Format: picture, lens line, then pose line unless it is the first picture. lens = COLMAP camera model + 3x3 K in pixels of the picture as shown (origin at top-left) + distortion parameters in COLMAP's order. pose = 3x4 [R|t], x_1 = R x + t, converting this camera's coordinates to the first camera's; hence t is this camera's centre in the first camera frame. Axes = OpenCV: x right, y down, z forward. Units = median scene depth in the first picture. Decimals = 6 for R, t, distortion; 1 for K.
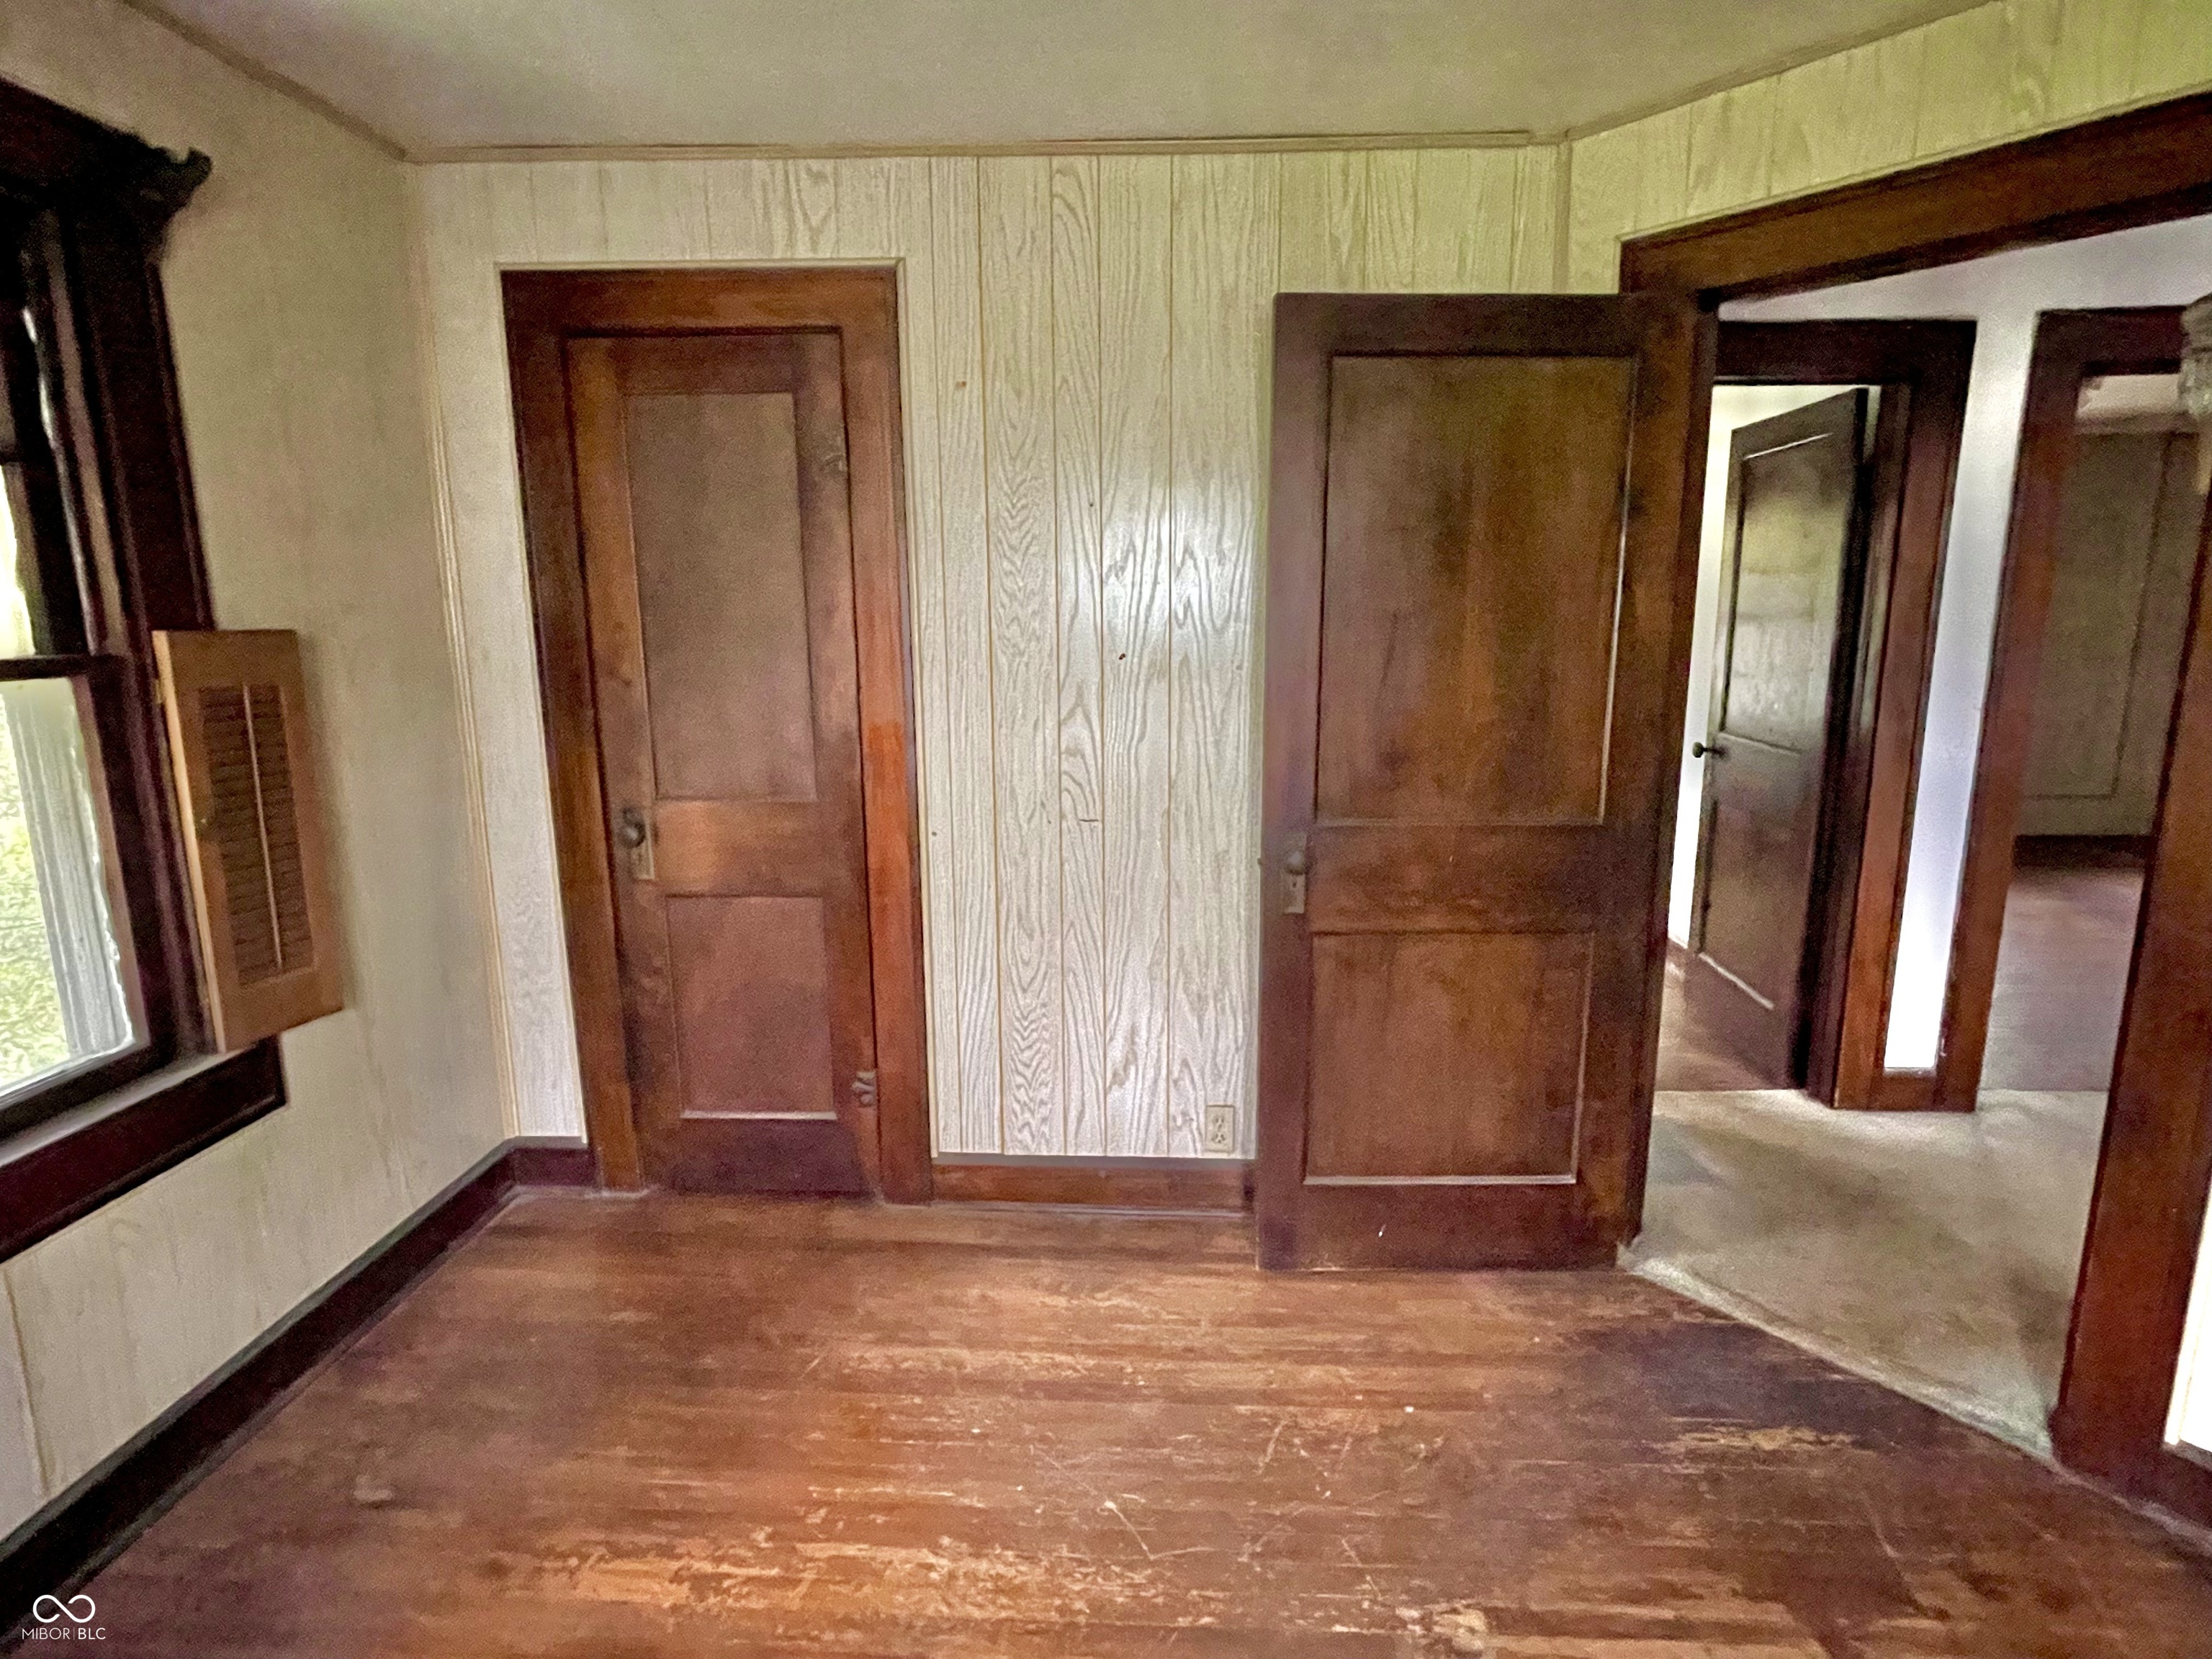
lens RADIAL K [[1185.7, 0, 1115.8], [0, 1185.7, 823.2], [0, 0, 1]] dist [0.001039, 0.001177]
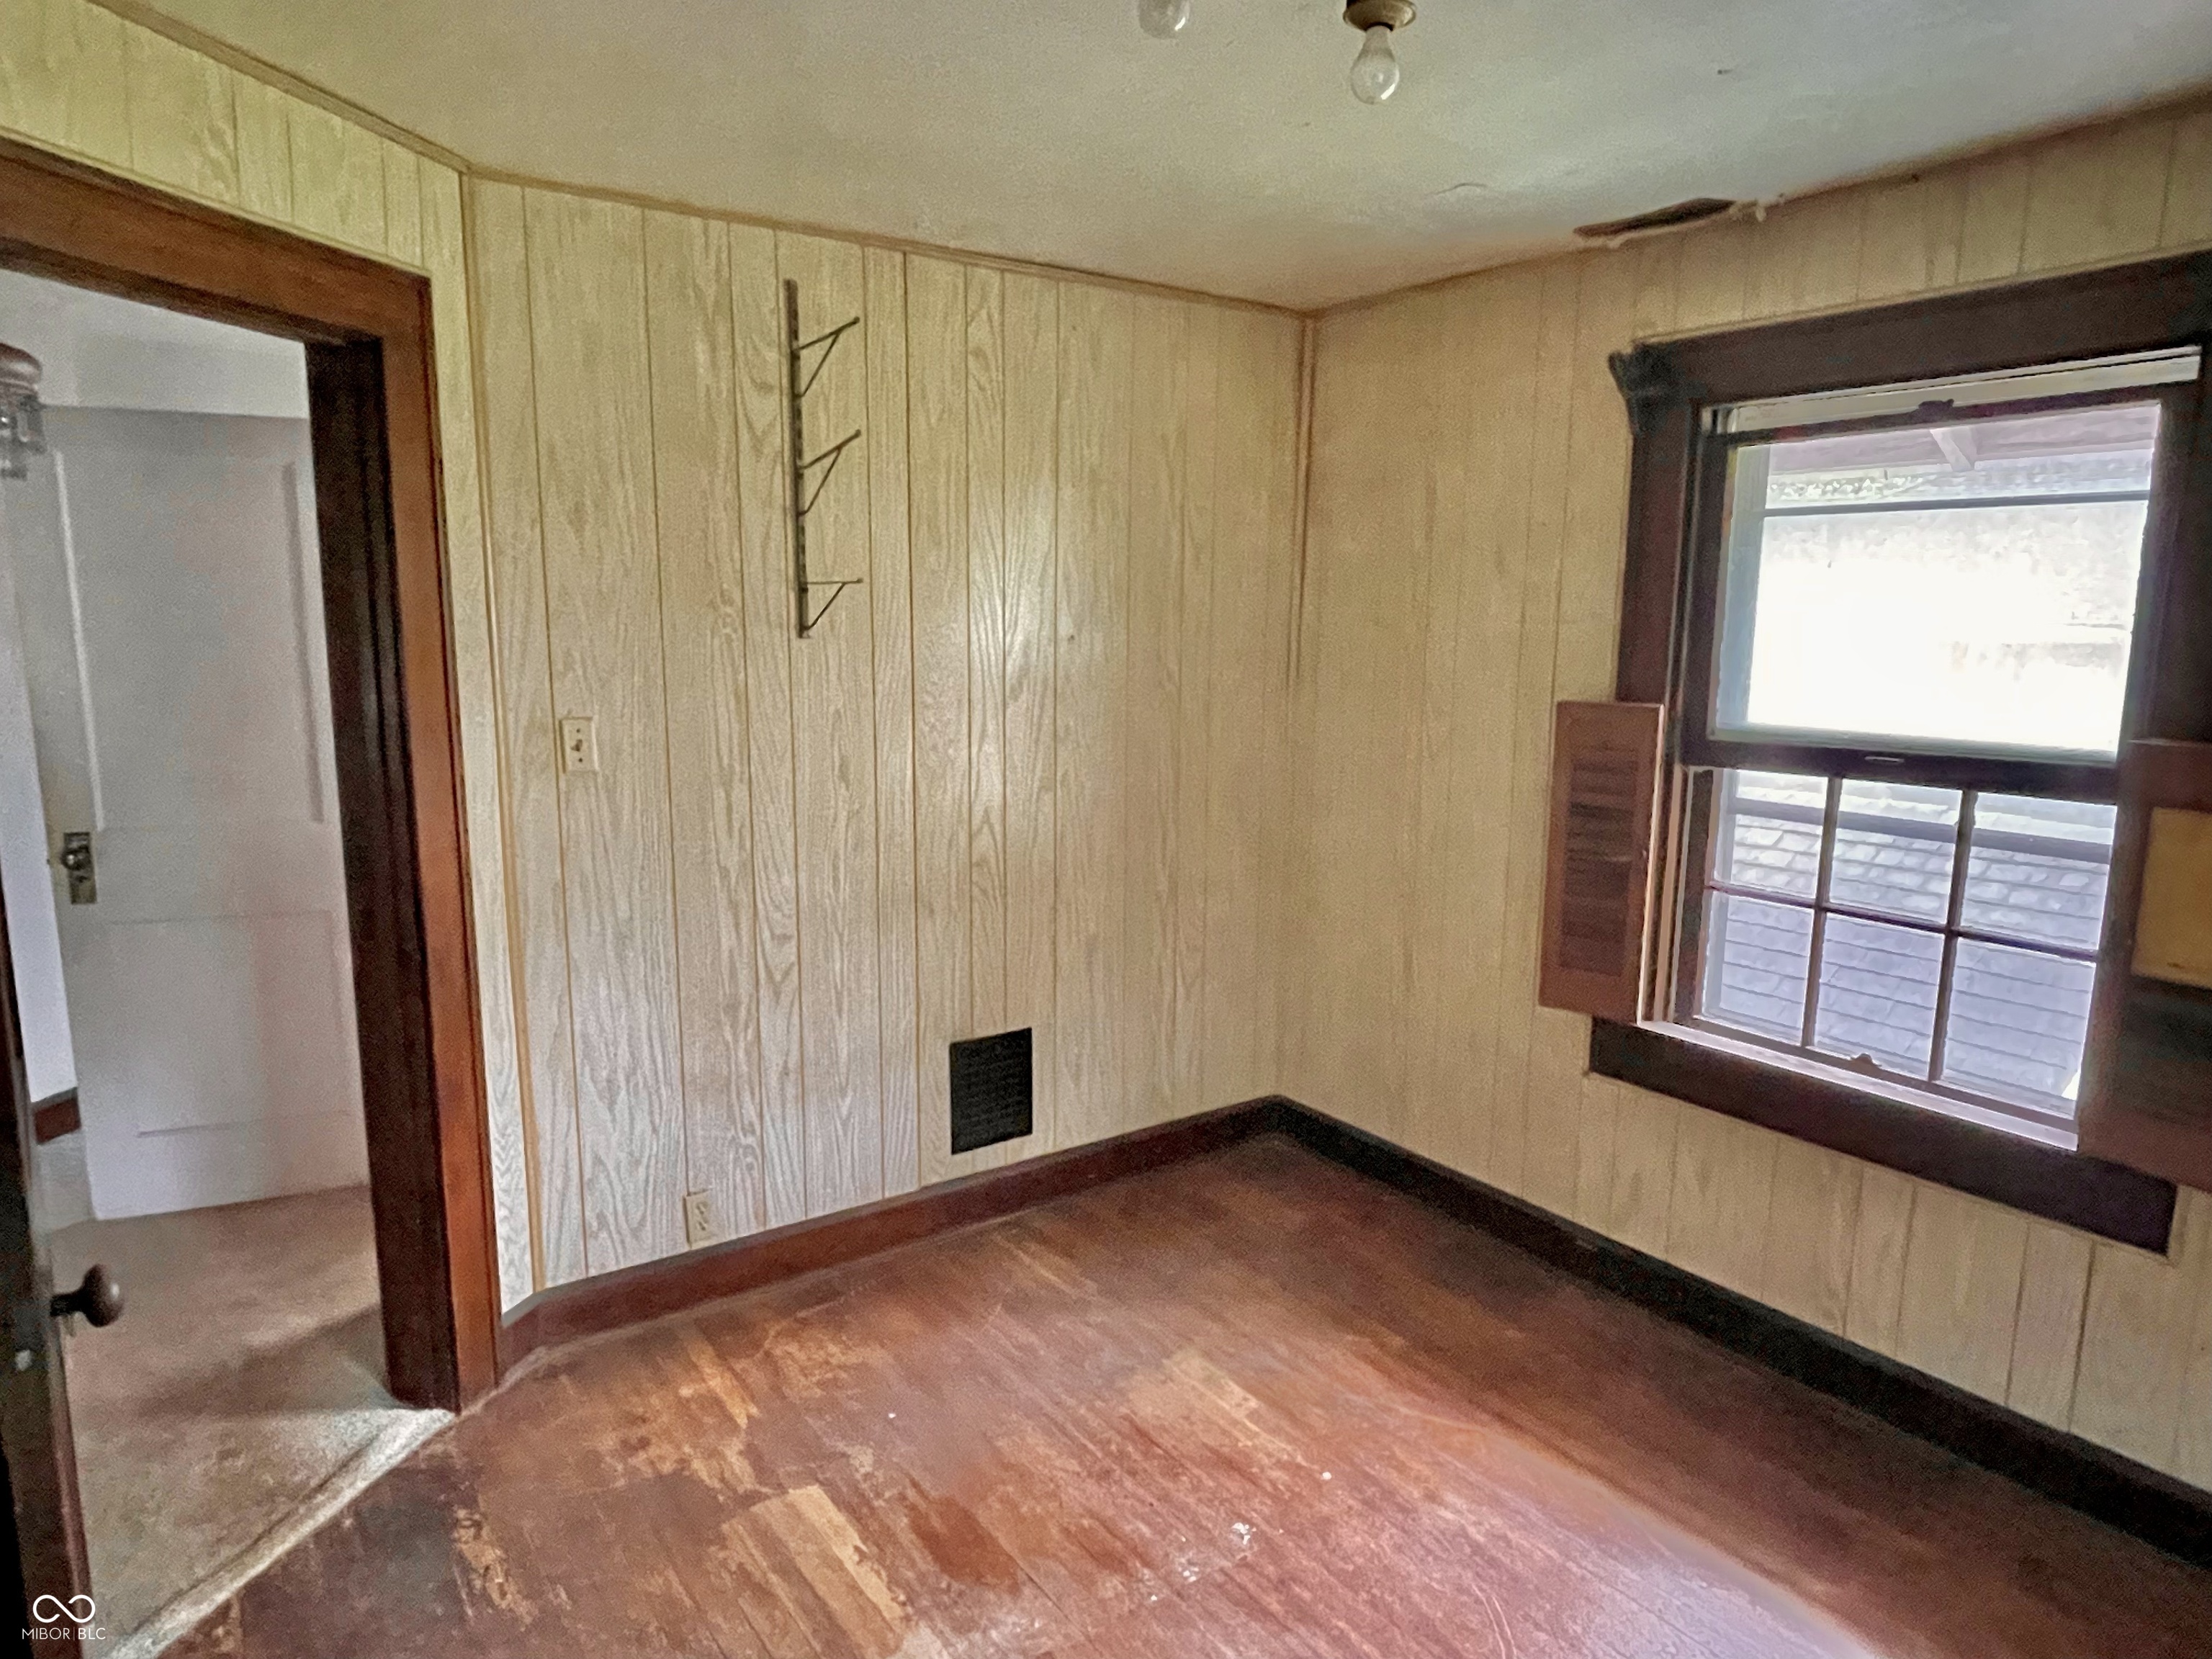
lens RADIAL K [[1382.6, 0, 1104.7], [0, 1382.6, 839.9], [0, 0, 1]] dist [0.006392, -0.001502]
pose [[-0.615013, -0.131449, 0.777483, -0.460906], [0.140888, 0.951822, 0.272371, -0.218848], [-0.775828, 0.277050, -0.566863, 0.913929]]
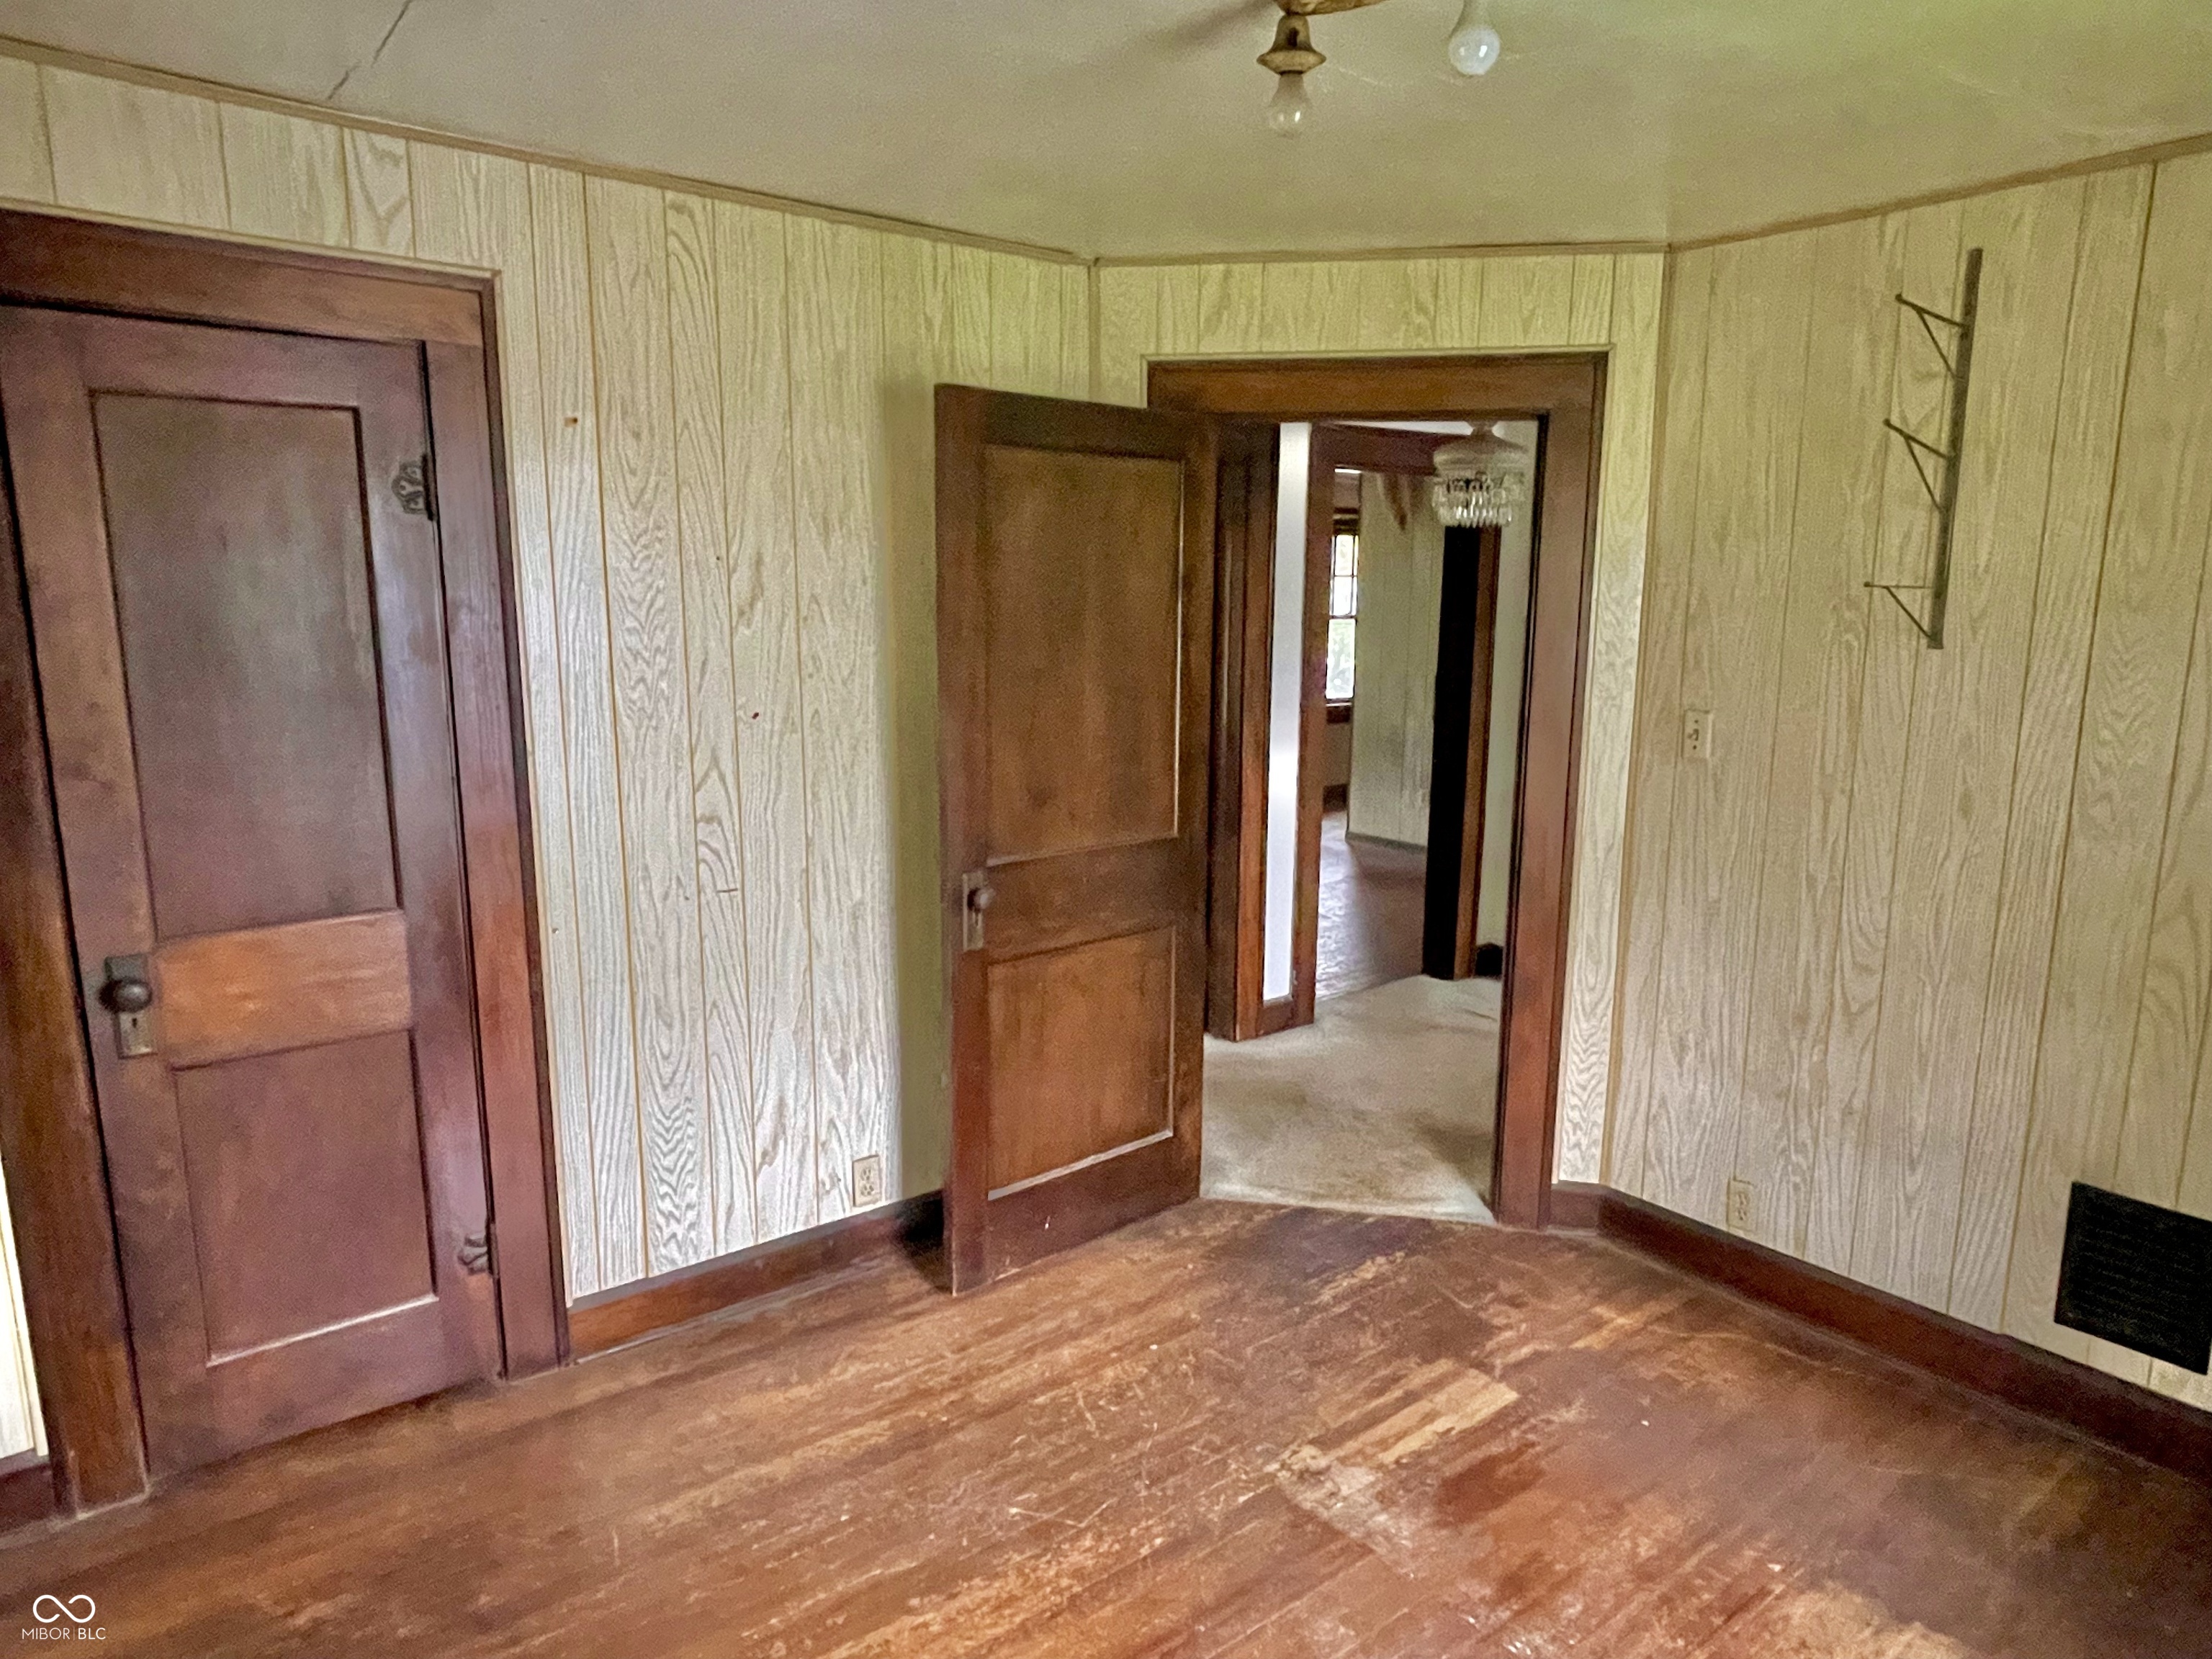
lens RADIAL K [[1378.6, 0, 1113.5], [0, 1378.6, 831.0], [0, 0, 1]] dist [0.020002, -0.025494]
pose [[0.754449, -0.105087, 0.647891, -0.540288], [0.110428, 0.993352, 0.032530, -0.055613], [-0.647002, 0.047003, 0.761038, -0.035774]]
